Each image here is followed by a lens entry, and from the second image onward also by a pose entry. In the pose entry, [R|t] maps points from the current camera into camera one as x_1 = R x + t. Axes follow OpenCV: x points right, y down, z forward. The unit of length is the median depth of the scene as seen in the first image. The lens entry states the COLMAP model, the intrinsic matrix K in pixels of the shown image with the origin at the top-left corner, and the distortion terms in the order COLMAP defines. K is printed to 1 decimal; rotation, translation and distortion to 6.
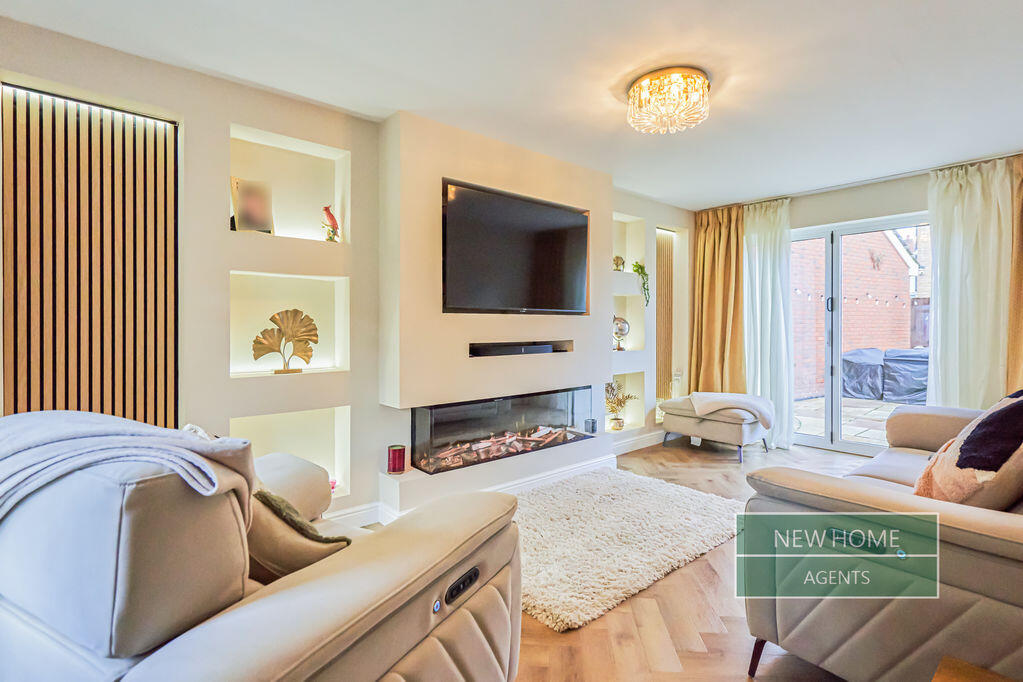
lens RADIAL K [[487.1, 0, 515.3], [0, 487.1, 323.6], [0, 0, 1]] dist [-0.000952, -0.000093]
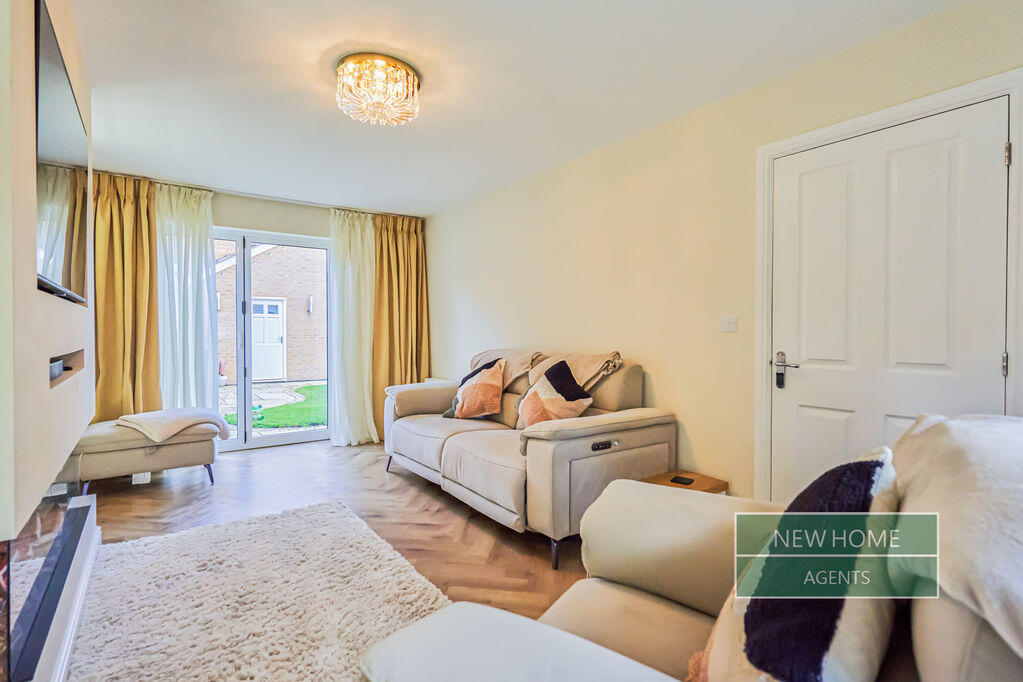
lens RADIAL K [[497.2, 0, 508.1], [0, 497.2, 334.6], [0, 0, 1]] dist [-0.000227, -0.000099]
pose [[0.102350, -0.007944, 0.994717, -0.351299], [-0.002210, 0.999964, 0.008214, 0.007593], [-0.994746, -0.003039, 0.102329, 0.354687]]
